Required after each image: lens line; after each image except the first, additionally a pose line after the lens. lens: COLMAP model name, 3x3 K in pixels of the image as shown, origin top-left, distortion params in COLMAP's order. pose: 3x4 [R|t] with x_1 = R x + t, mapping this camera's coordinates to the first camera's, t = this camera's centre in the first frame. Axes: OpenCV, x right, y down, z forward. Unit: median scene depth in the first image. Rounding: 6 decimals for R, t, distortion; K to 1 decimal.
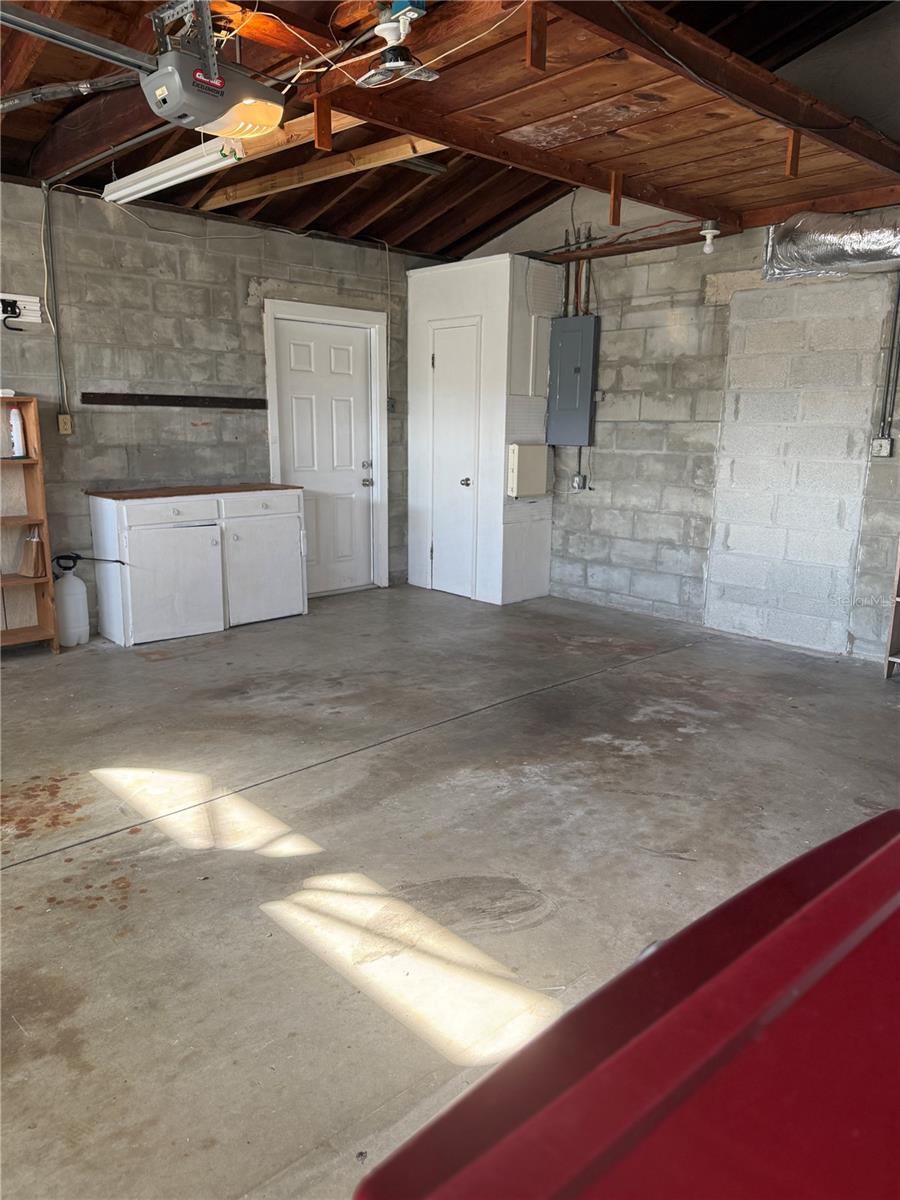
lens RADIAL K [[842.4, 0, 450.0], [0, 842.4, 600.0], [0, 0, 1]] dist [0.138217, -0.292185]
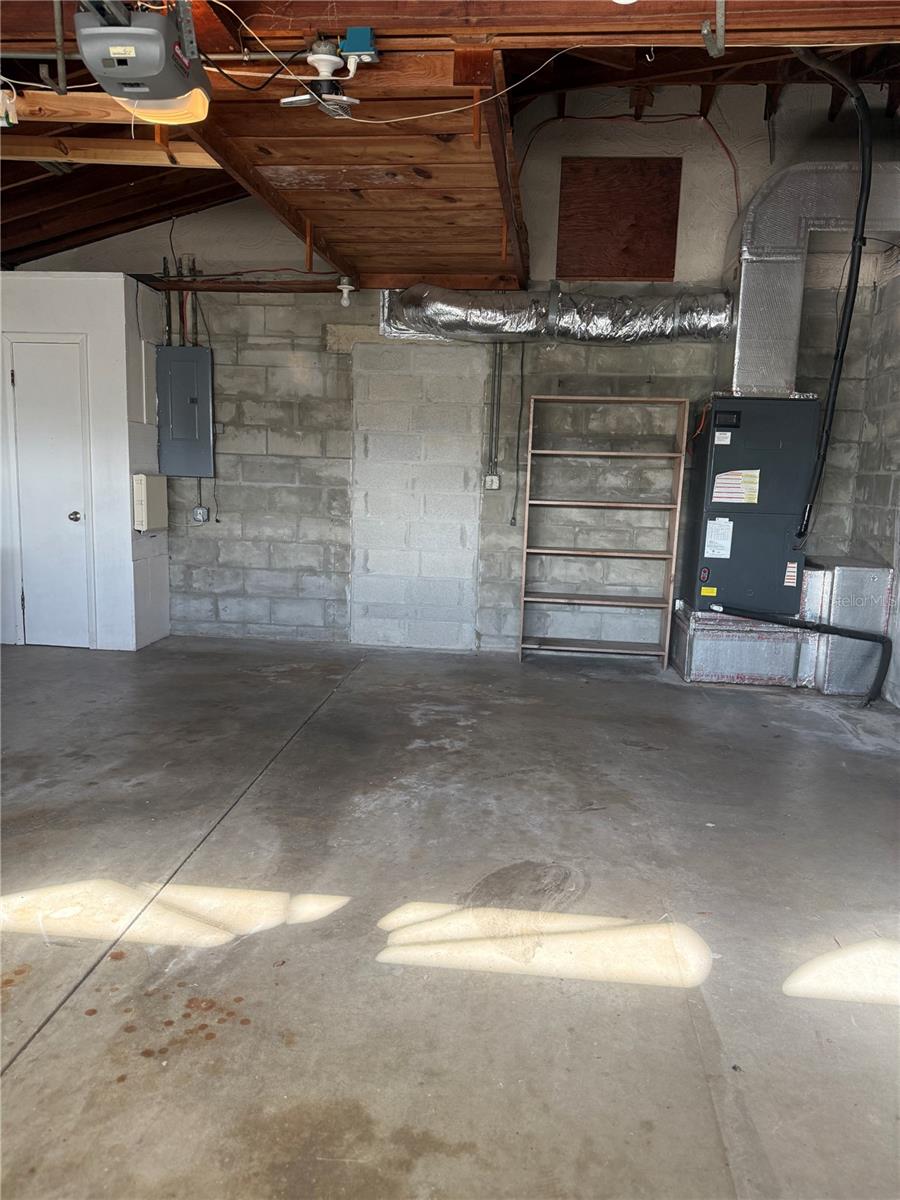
lens RADIAL K [[845.3, 0, 450.0], [0, 845.3, 600.0], [0, 0, 1]] dist [0.183218, -0.435518]
pose [[0.744589, -0.087740, 0.661732, -0.357444], [0.115509, 0.993305, 0.001732, -0.012786], [-0.657454, 0.075146, 0.749739, 0.100154]]
